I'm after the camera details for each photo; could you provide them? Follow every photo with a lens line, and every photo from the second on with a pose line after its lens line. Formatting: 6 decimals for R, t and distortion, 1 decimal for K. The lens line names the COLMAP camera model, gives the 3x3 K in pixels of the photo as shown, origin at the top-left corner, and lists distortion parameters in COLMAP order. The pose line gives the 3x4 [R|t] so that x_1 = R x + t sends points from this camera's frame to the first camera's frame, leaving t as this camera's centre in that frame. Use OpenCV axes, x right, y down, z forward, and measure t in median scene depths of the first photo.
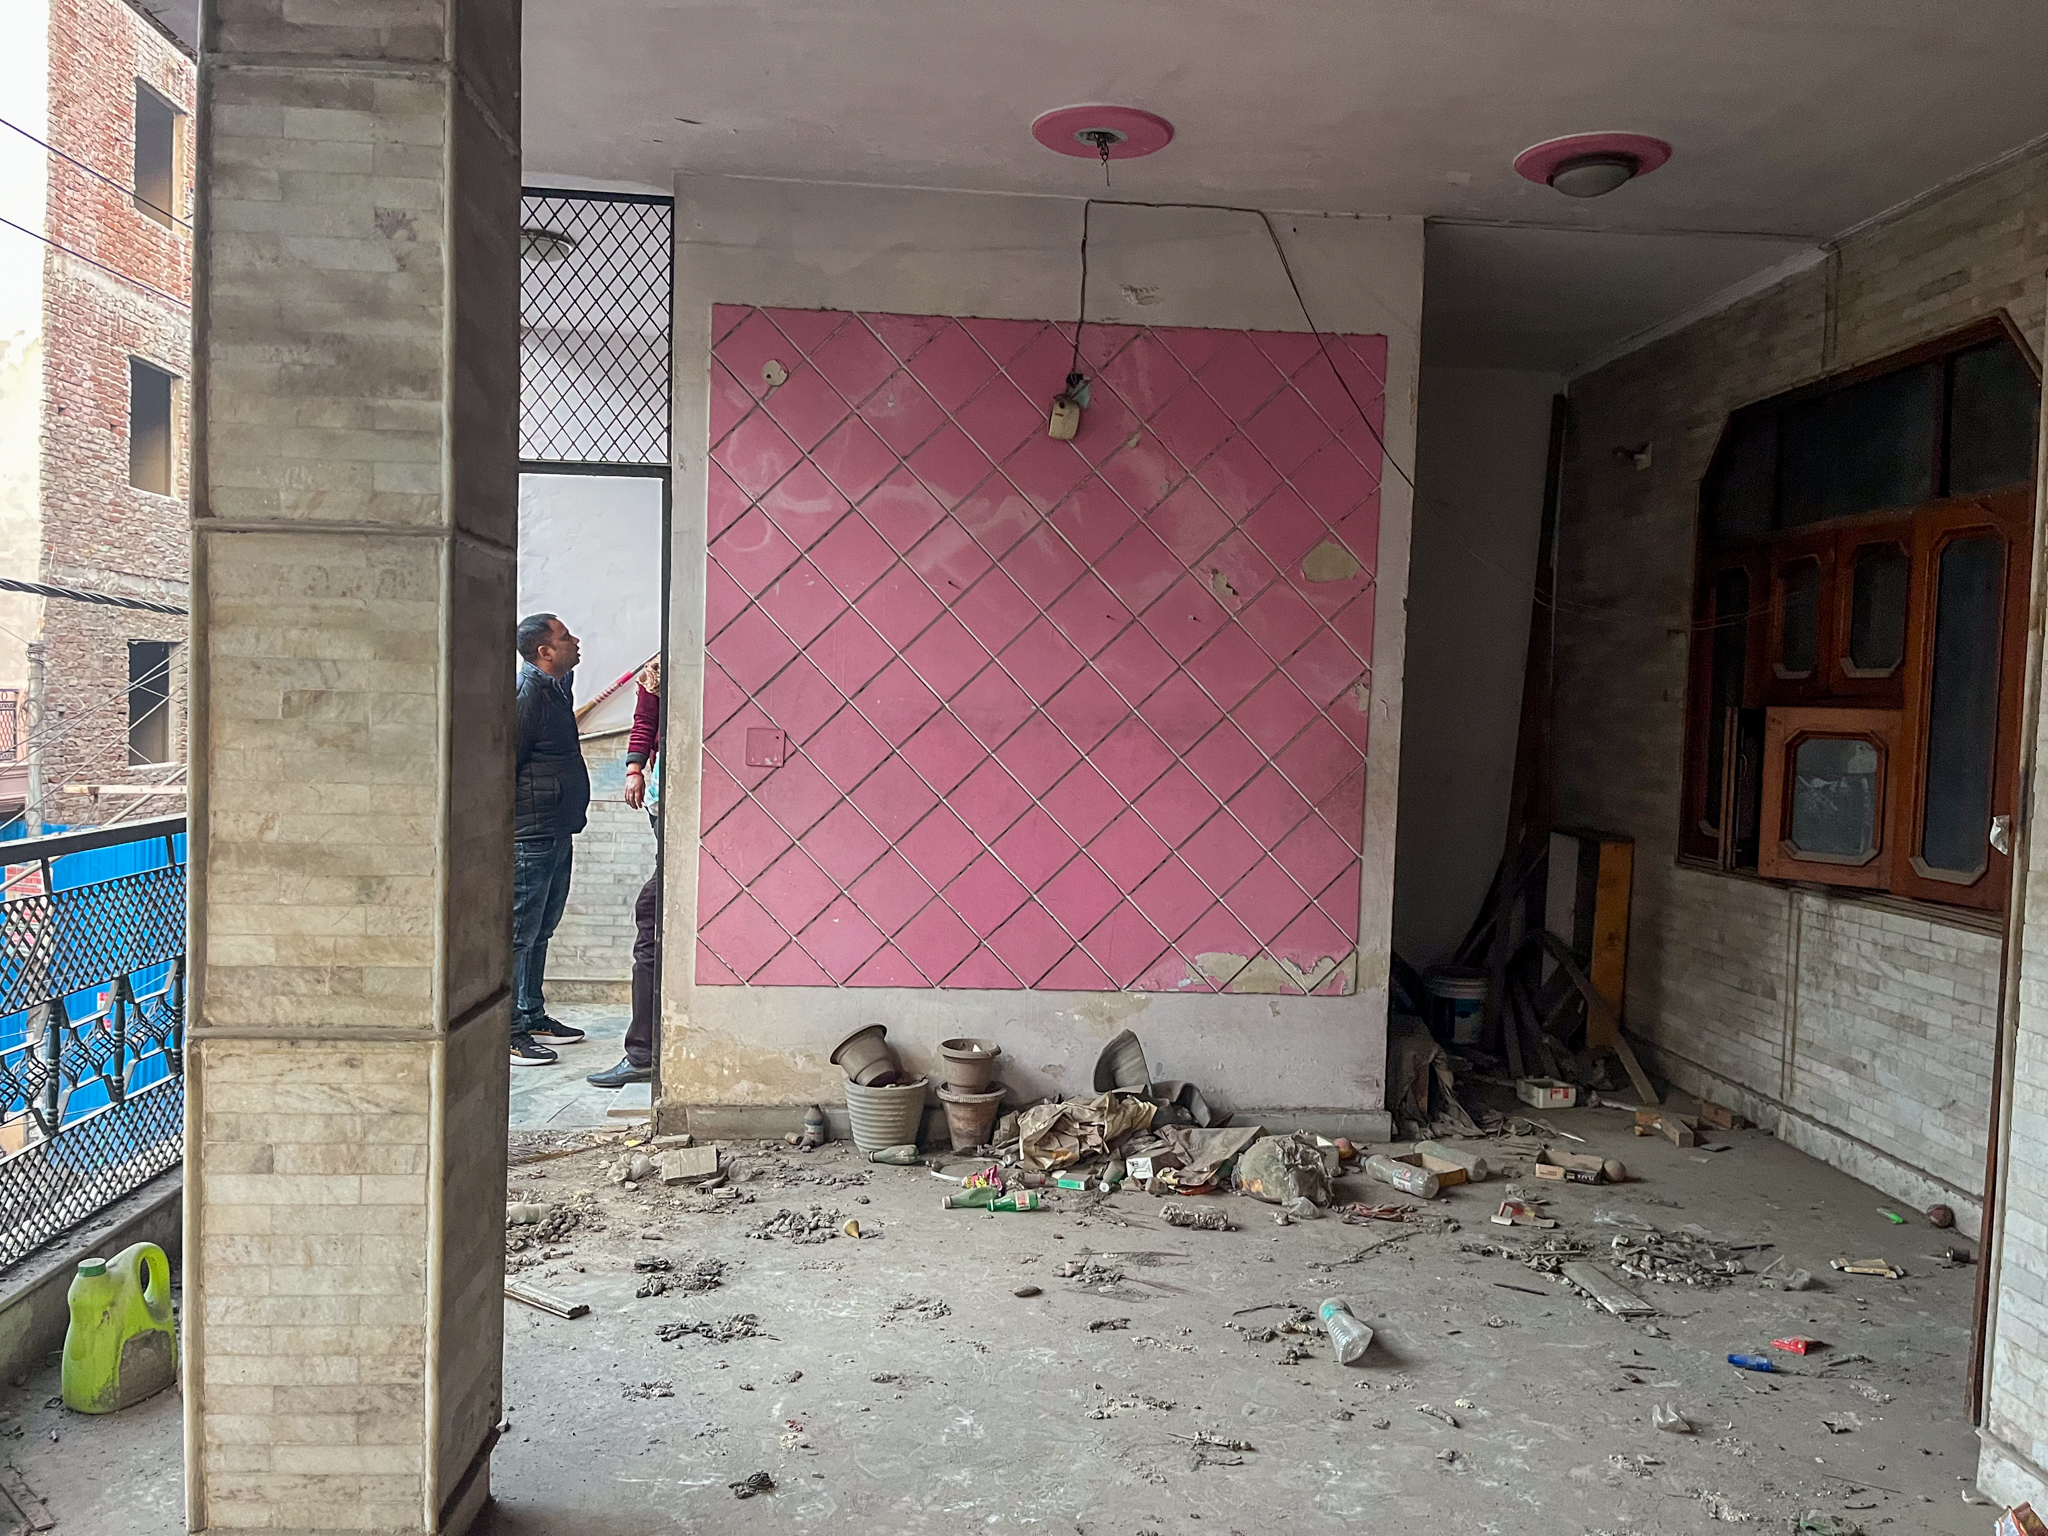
lens RADIAL K [[1554.5, 0, 1024.0], [0, 1554.5, 768.0], [0, 0, 1]] dist [-0.004846, -0.008345]
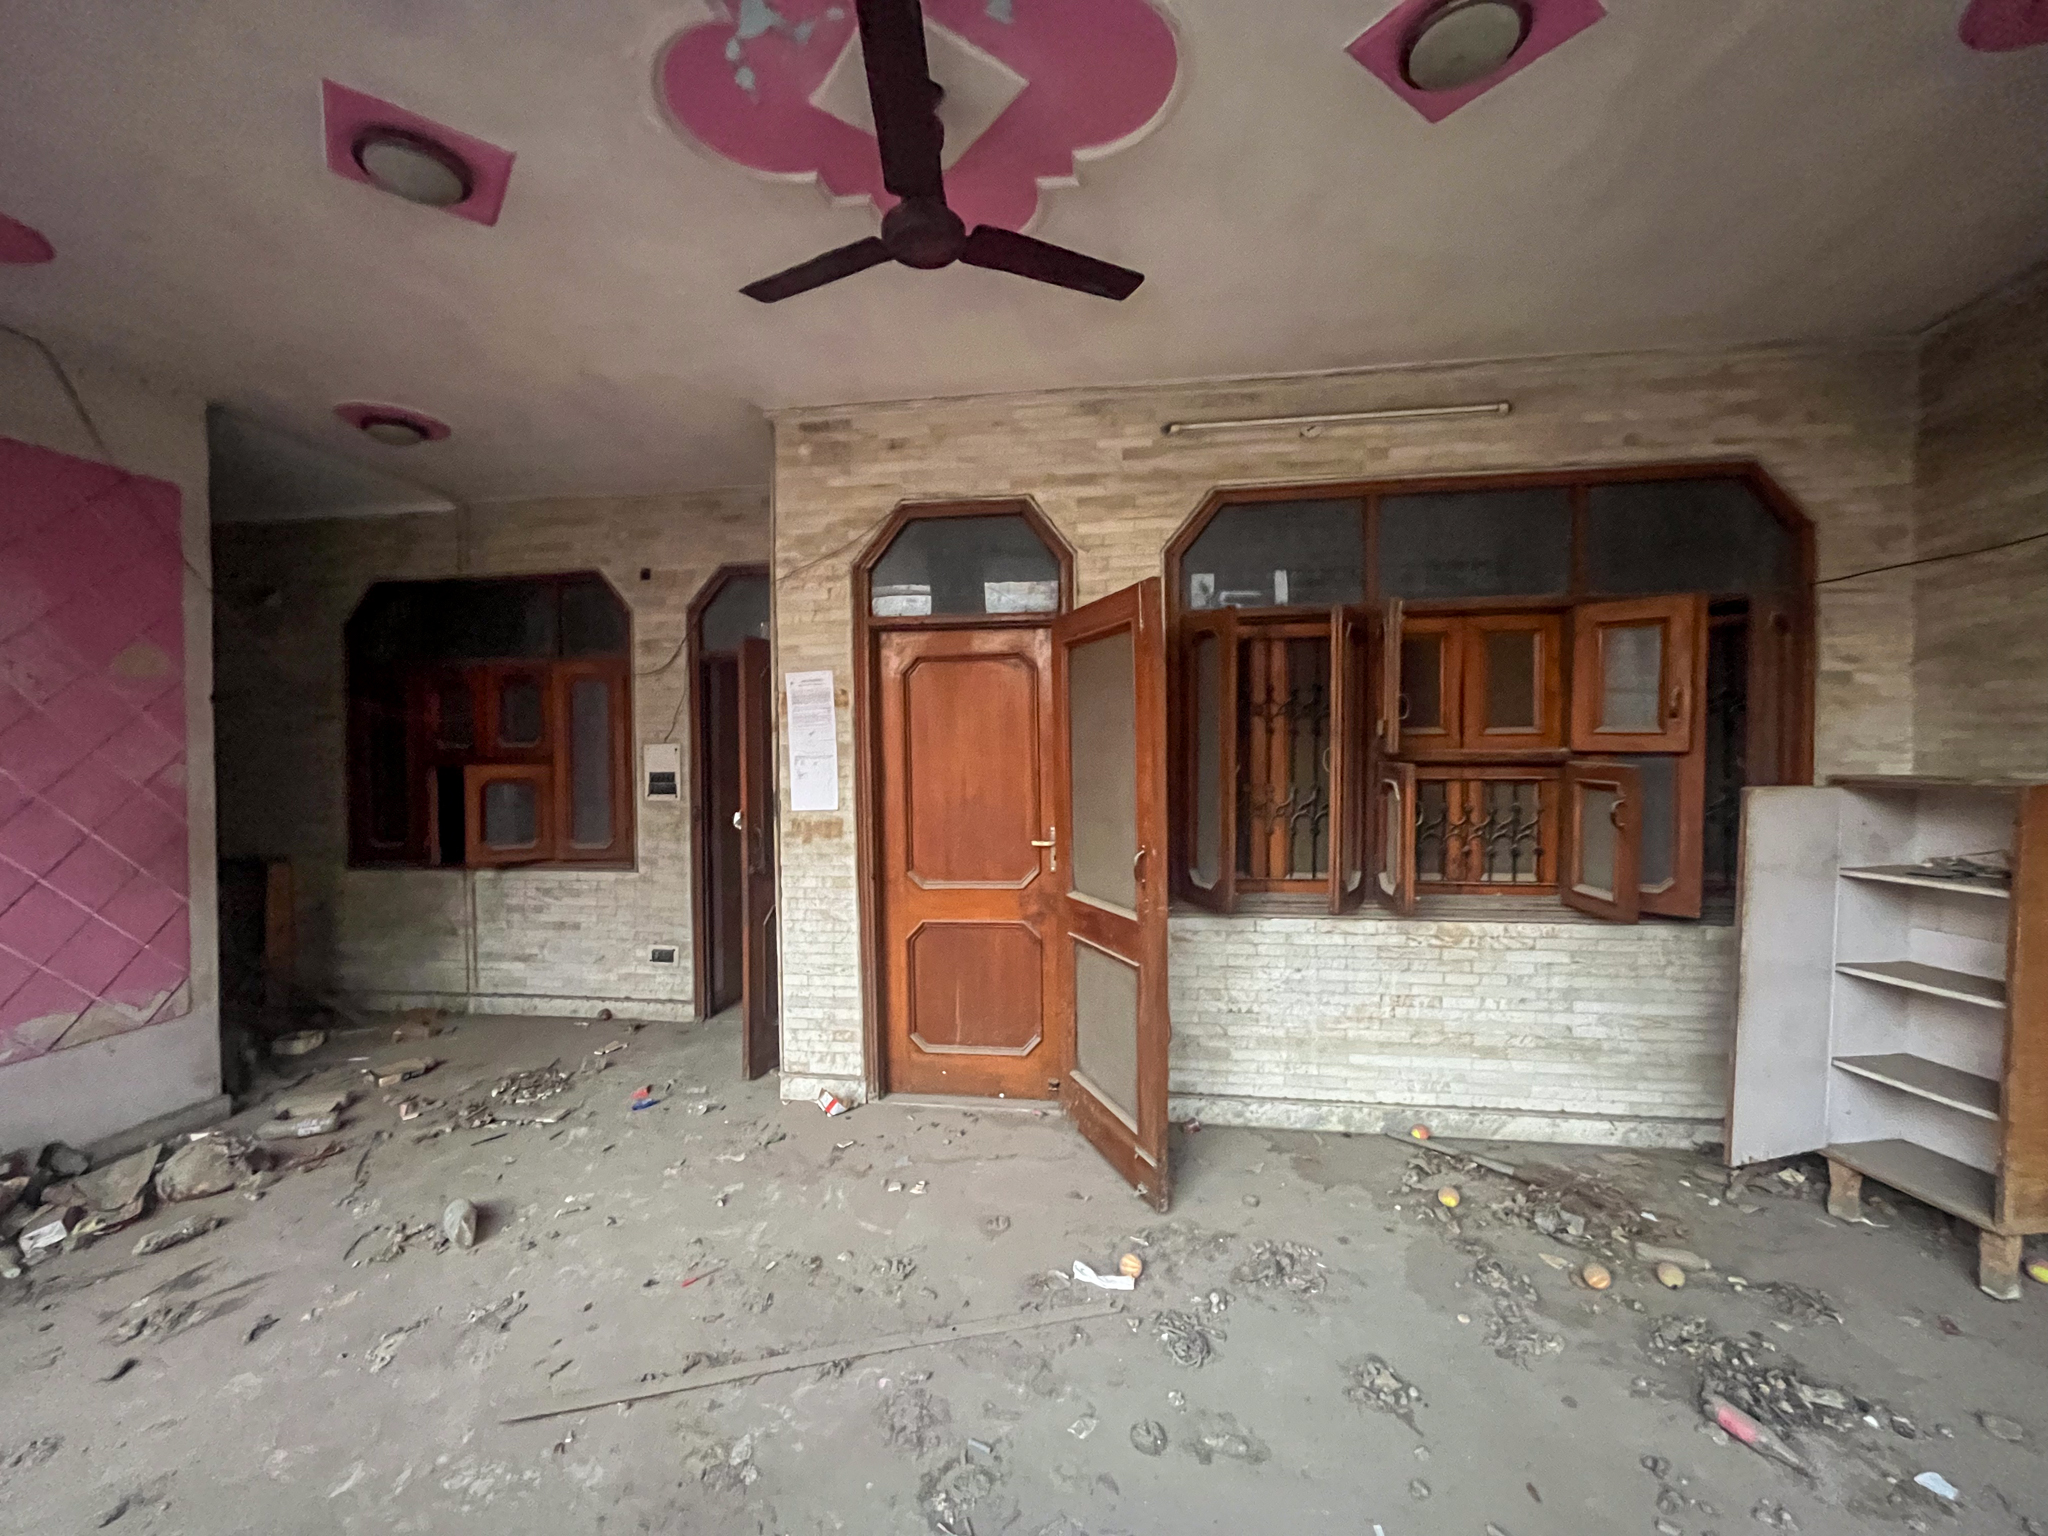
lens RADIAL K [[807.1, 0, 1019.8], [0, 807.1, 775.7], [0, 0, 1]] dist [-0.000507, -0.000150]
pose [[0.201342, -0.056581, 0.977885, -0.276212], [0.064983, 0.996902, 0.044302, -0.028538], [-0.977363, 0.054626, 0.204396, 0.214686]]
